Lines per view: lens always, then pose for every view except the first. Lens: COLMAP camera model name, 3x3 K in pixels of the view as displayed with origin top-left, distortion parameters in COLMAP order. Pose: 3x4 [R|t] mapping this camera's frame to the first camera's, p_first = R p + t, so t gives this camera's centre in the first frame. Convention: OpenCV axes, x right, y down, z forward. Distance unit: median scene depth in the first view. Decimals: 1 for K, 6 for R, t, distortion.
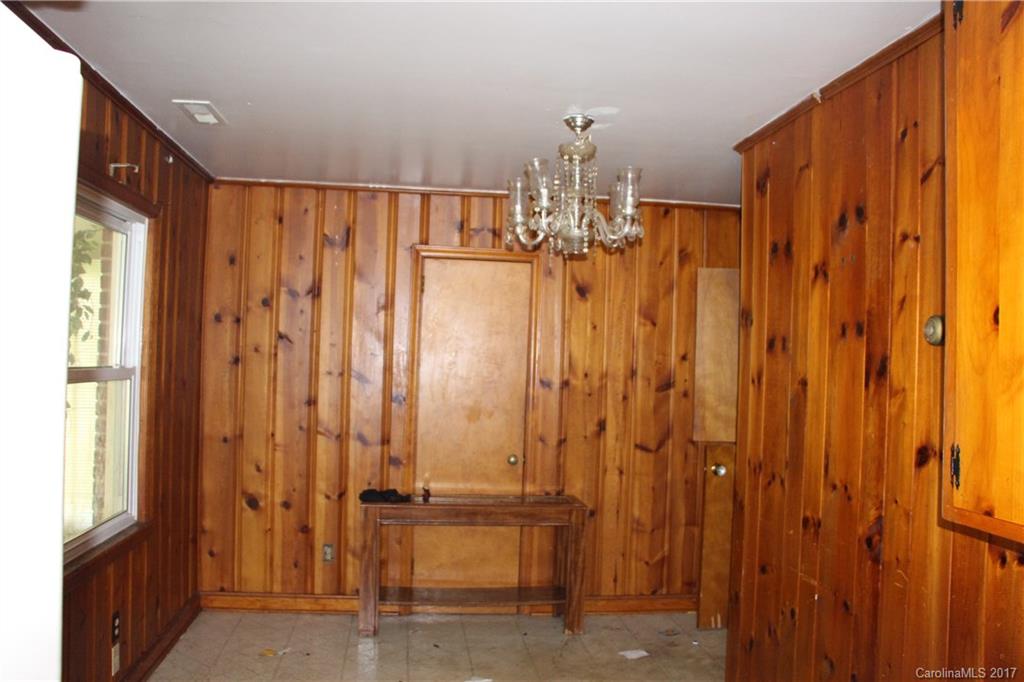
lens RADIAL K [[848.1, 0, 512.0], [0, 848.1, 341.0], [0, 0, 1]] dist [-0.173422, 0.120963]
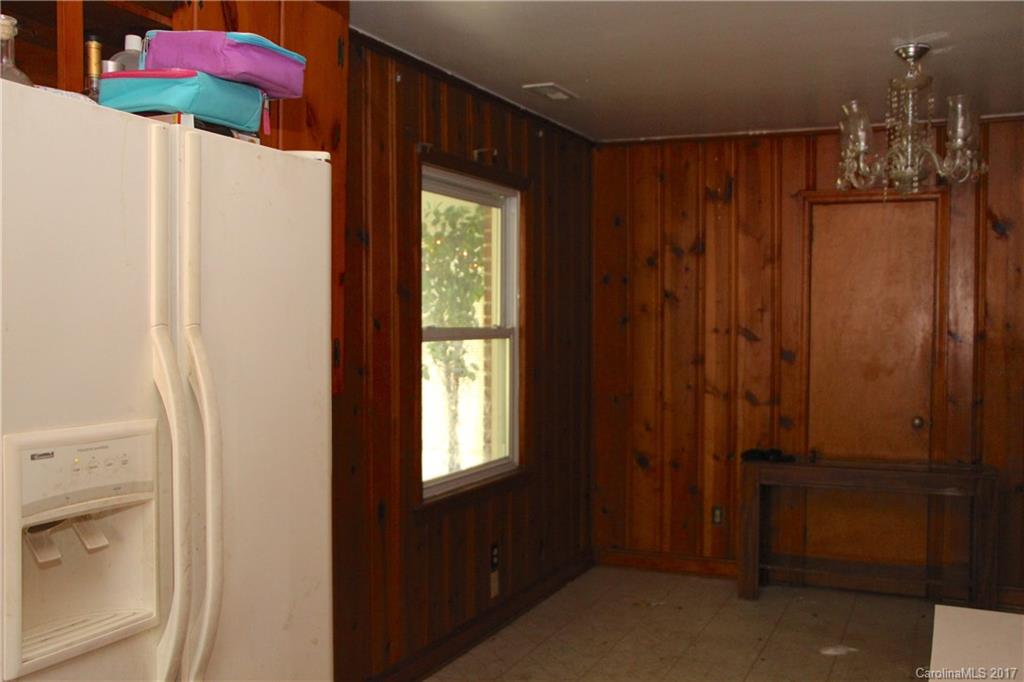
lens RADIAL K [[1056.3, 0, 512.0], [0, 1056.3, 341.0], [0, 0, 1]] dist [-0.005892, -0.004817]
pose [[0.864021, -0.018643, -0.503110, 0.195599], [0.036251, 0.999024, 0.025237, 0.010727], [0.502148, -0.040044, 0.863854, -0.178357]]
